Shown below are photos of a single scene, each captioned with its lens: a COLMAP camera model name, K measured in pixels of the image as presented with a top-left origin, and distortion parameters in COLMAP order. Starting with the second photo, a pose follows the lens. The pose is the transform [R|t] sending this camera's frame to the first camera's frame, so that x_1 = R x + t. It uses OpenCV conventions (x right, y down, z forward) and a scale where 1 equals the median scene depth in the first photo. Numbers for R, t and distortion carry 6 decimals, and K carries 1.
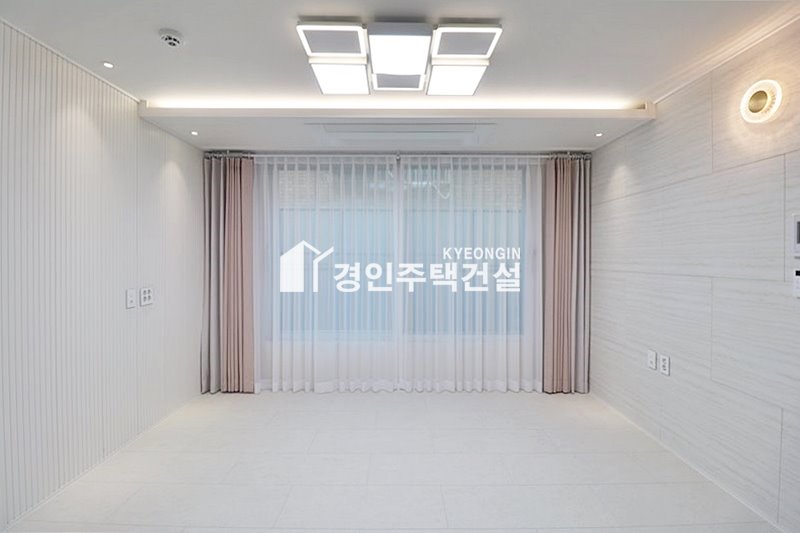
lens RADIAL K [[367.4, 0, 401.7], [0, 367.4, 259.4], [0, 0, 1]] dist [-0.001248, -0.012479]
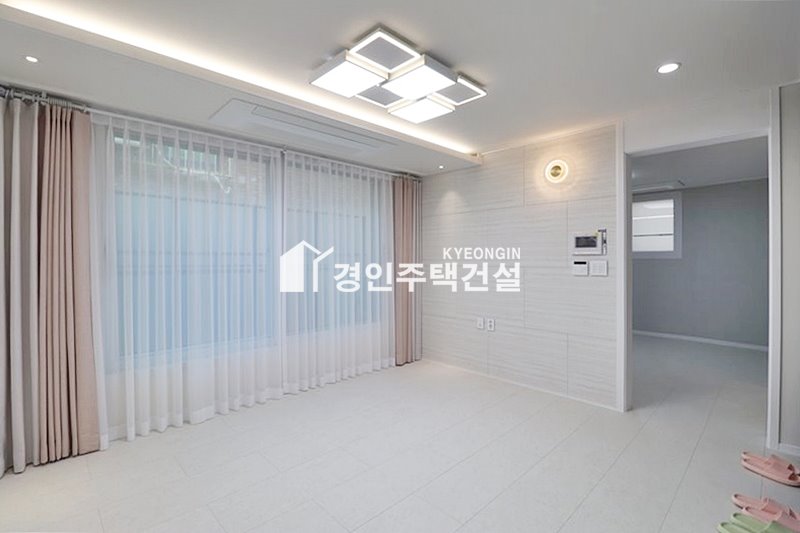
lens RADIAL K [[367.4, 0, 401.7], [0, 367.4, 259.4], [0, 0, 1]] dist [-0.001248, -0.012479]
pose [[0.720484, -0.005935, 0.693446, -0.461454], [0.009024, 0.999959, -0.000817, 0.006118], [-0.693413, 0.006846, 0.720508, 0.098703]]
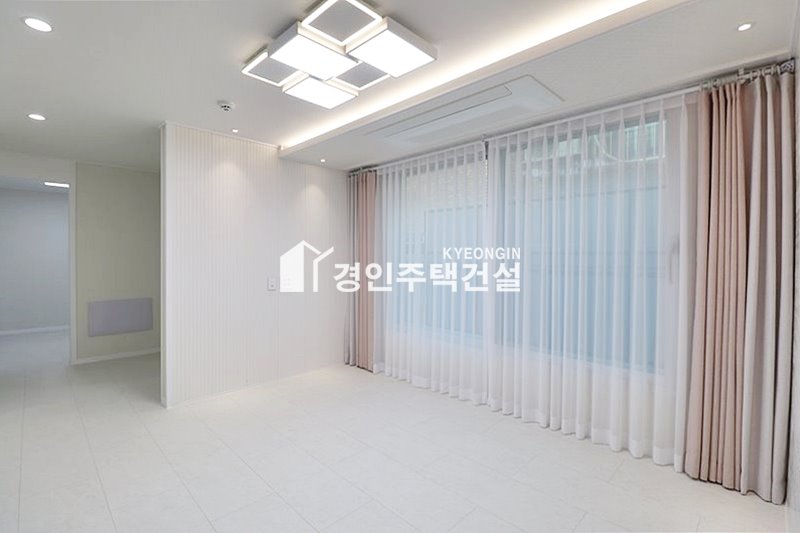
lens RADIAL K [[377.2, 0, 403.1], [0, 377.2, 269.4], [0, 0, 1]] dist [-0.000466, -0.013868]
pose [[0.702081, 0.021758, -0.711765, 0.511495], [-0.009079, 0.999725, 0.021606, 0.008801], [0.712040, -0.008707, 0.702085, 0.227254]]
